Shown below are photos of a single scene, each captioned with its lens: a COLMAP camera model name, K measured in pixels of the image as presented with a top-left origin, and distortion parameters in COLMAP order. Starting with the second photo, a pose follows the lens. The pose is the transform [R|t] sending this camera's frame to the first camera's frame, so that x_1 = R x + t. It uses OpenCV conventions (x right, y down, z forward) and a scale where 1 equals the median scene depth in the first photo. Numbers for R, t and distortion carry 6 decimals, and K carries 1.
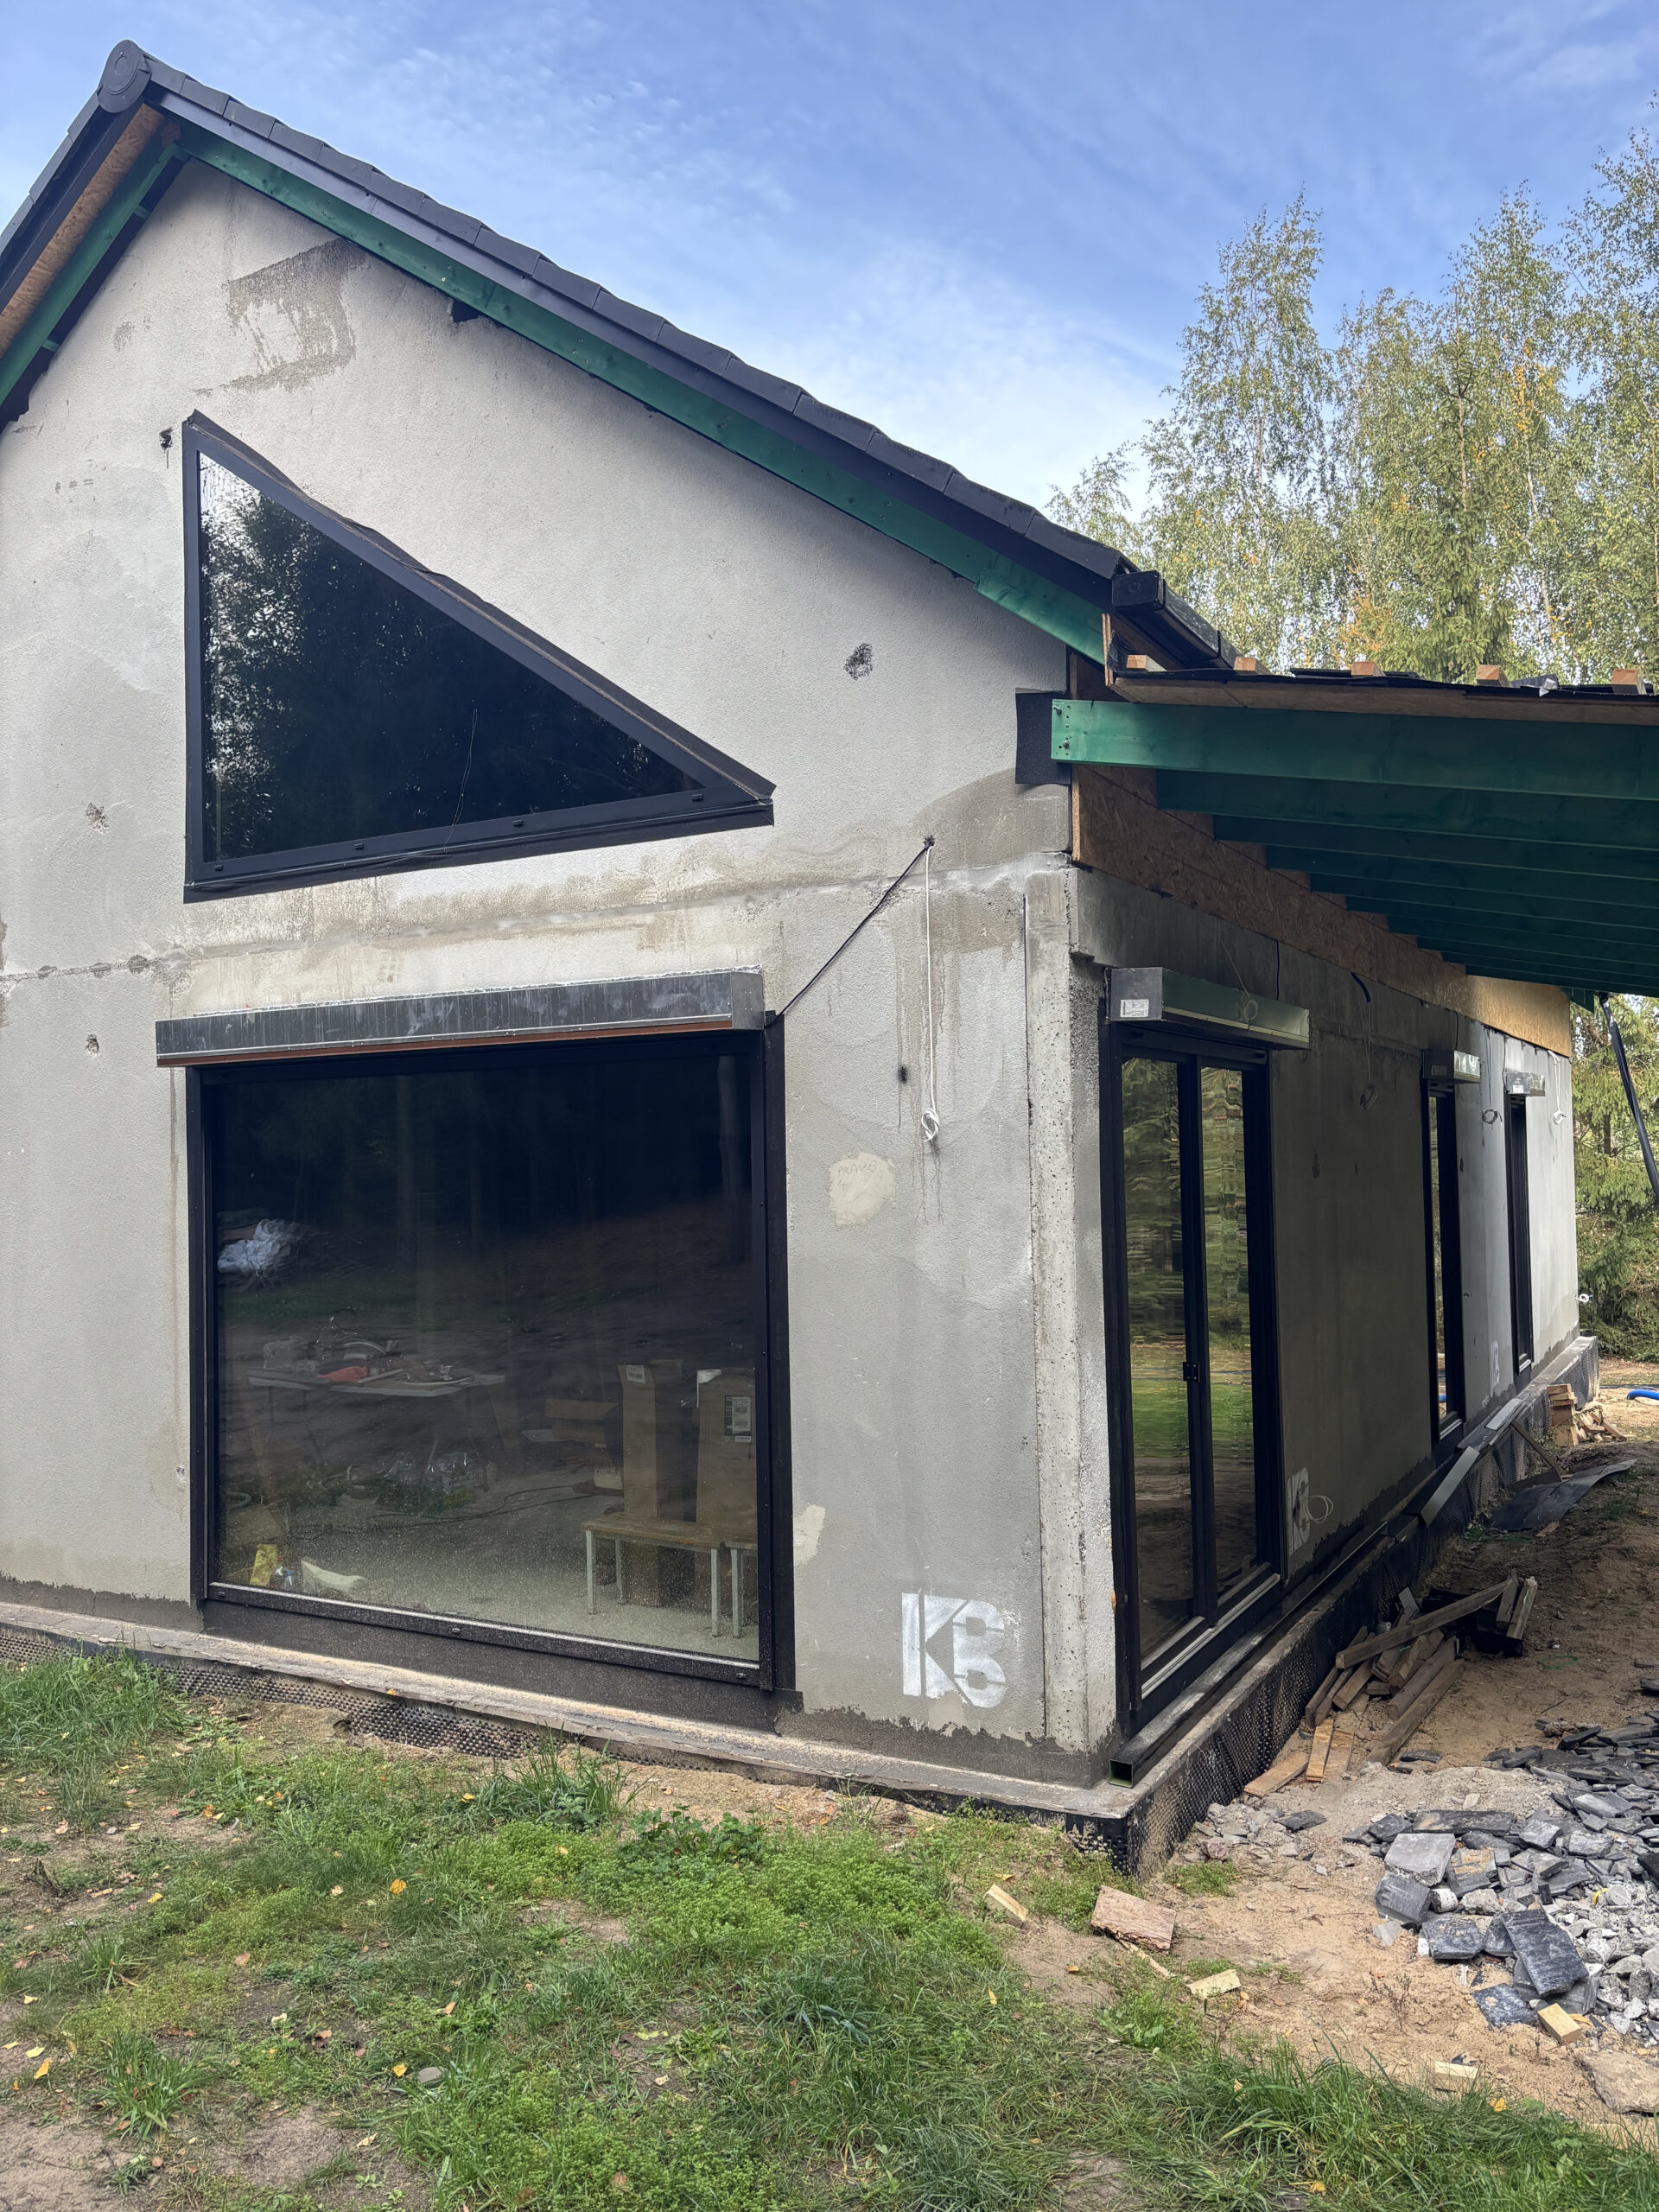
lens RADIAL K [[1669.8, 0, 829.5], [0, 1669.8, 1106.0], [0, 0, 1]] dist [0.070028, -0.127440]
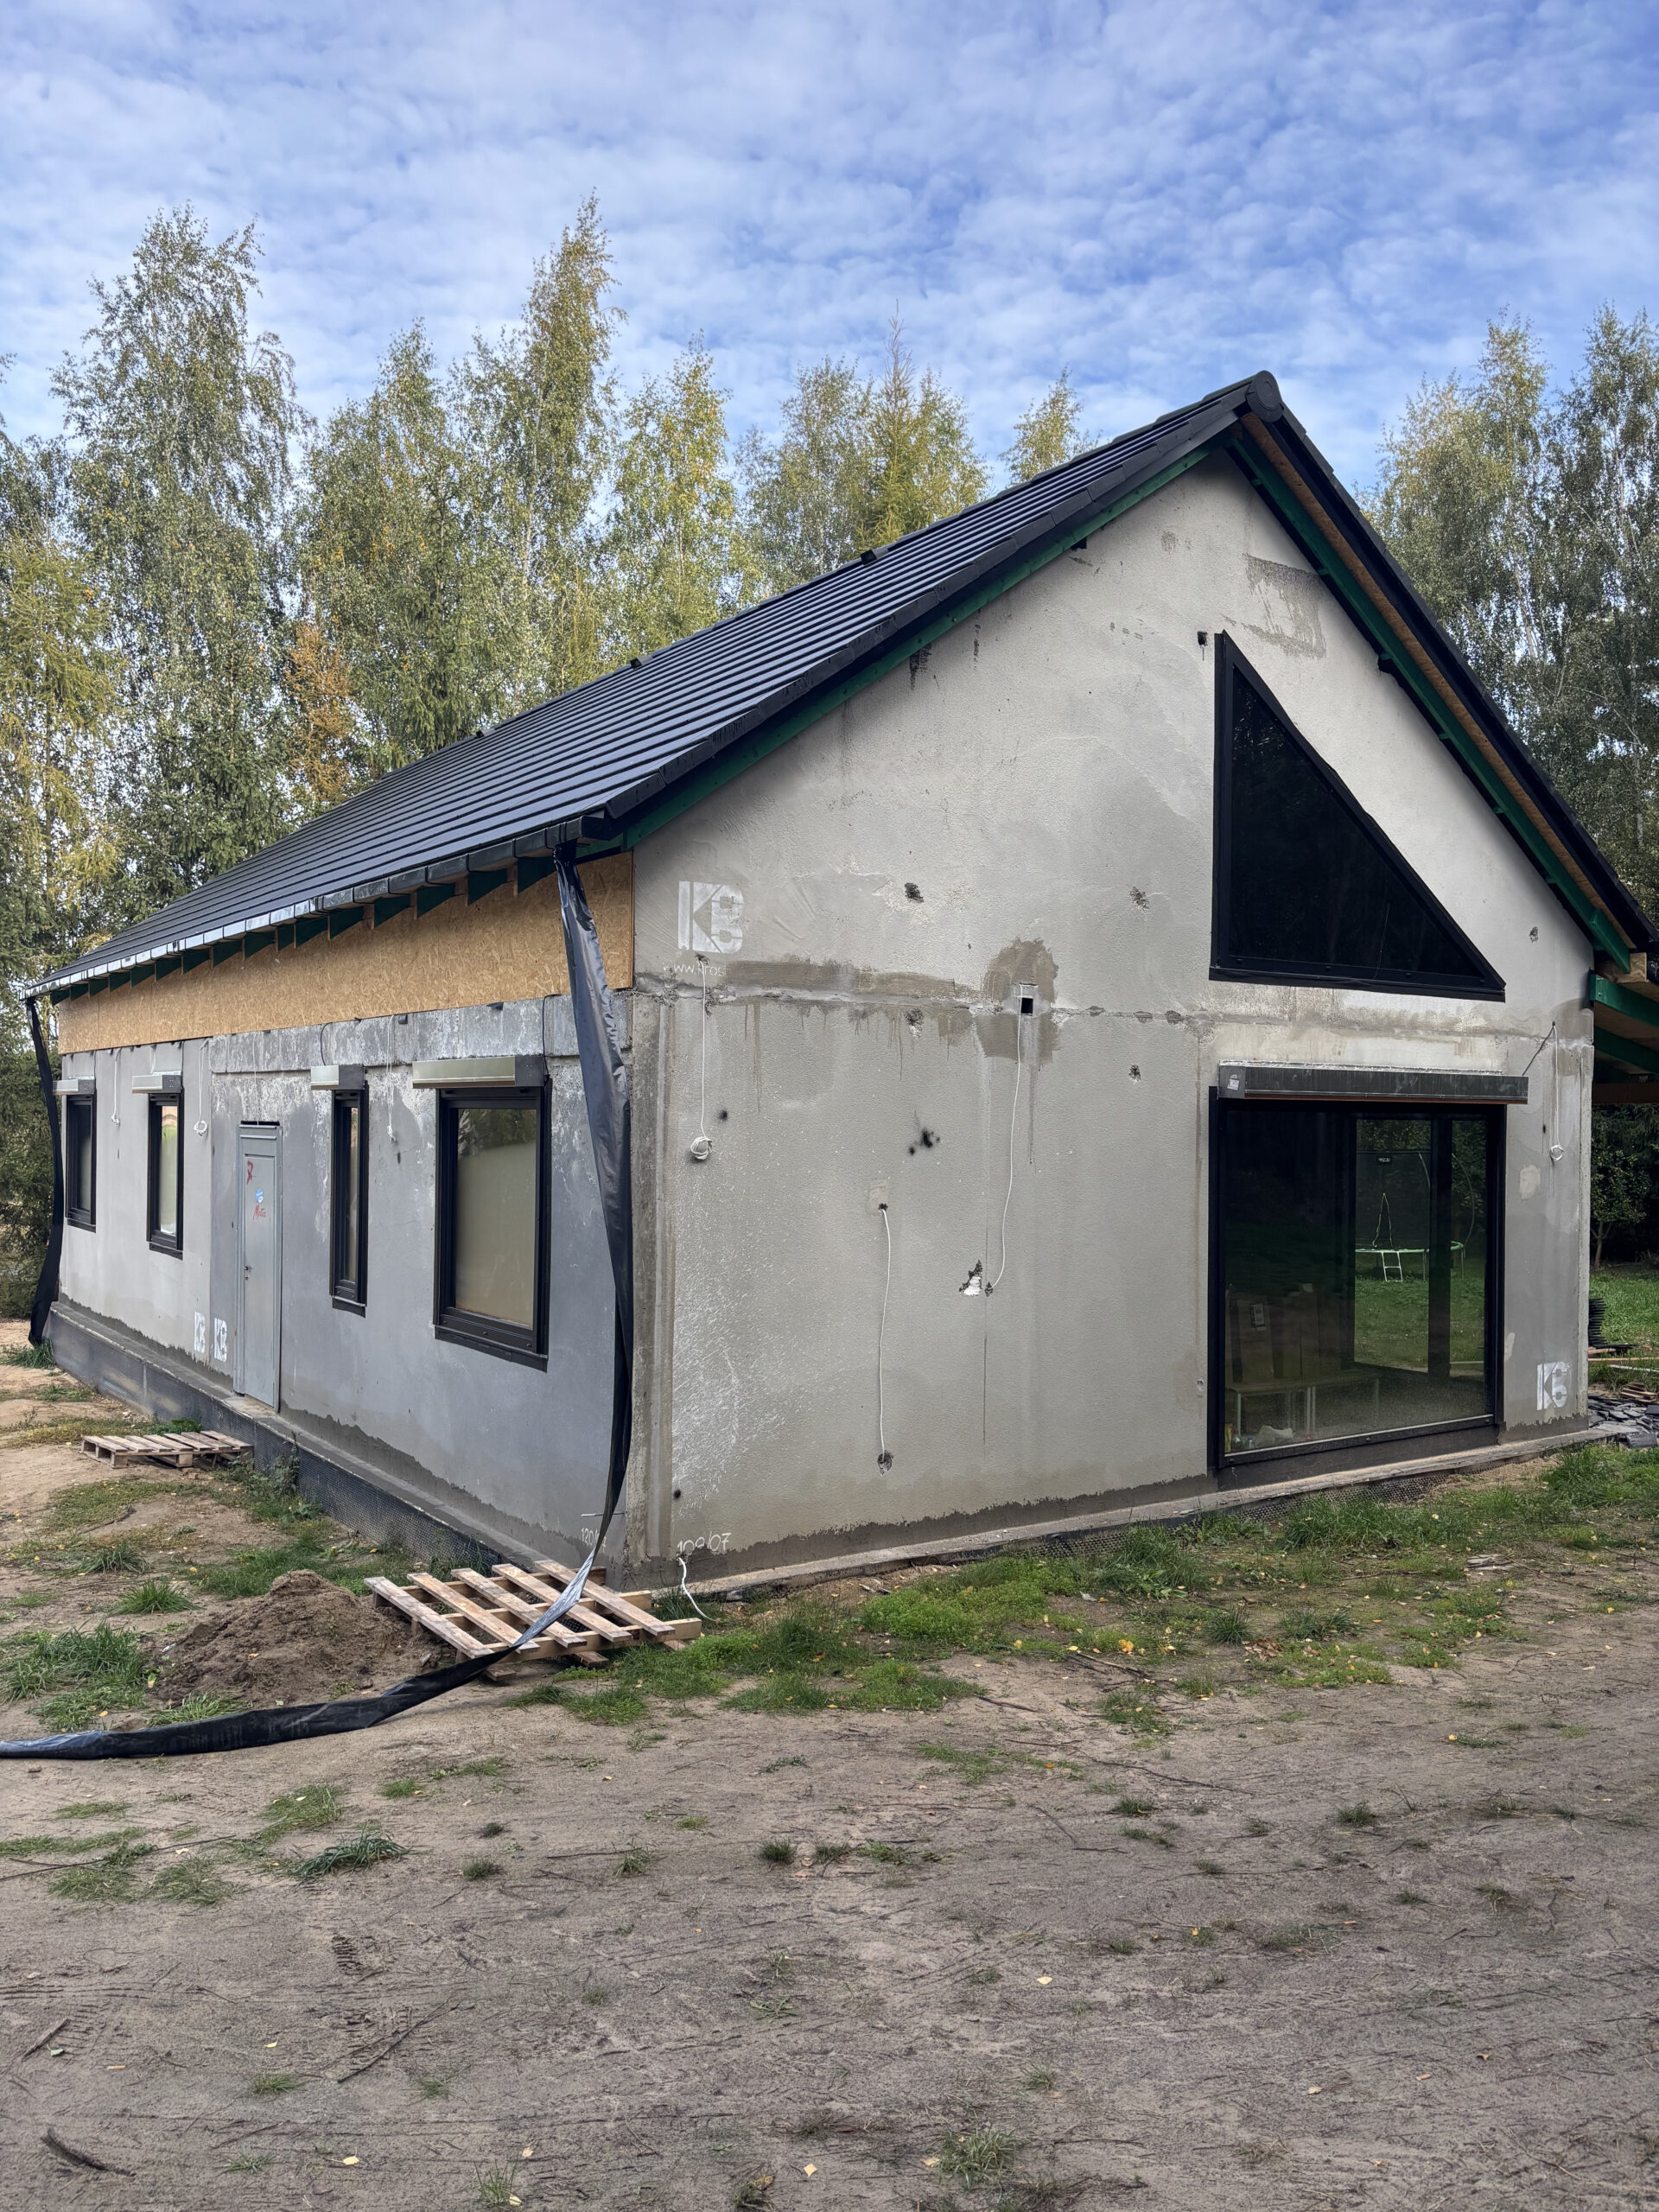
lens RADIAL K [[1669.8, 0, 829.5], [0, 1669.8, 1106.0], [0, 0, 1]] dist [0.070028, -0.127440]
pose [[0.436926, 0.029224, 0.899023, -2.069853], [-0.048596, 0.998779, -0.008849, 0.014739], [-0.898184, -0.039822, 0.437813, 0.776447]]
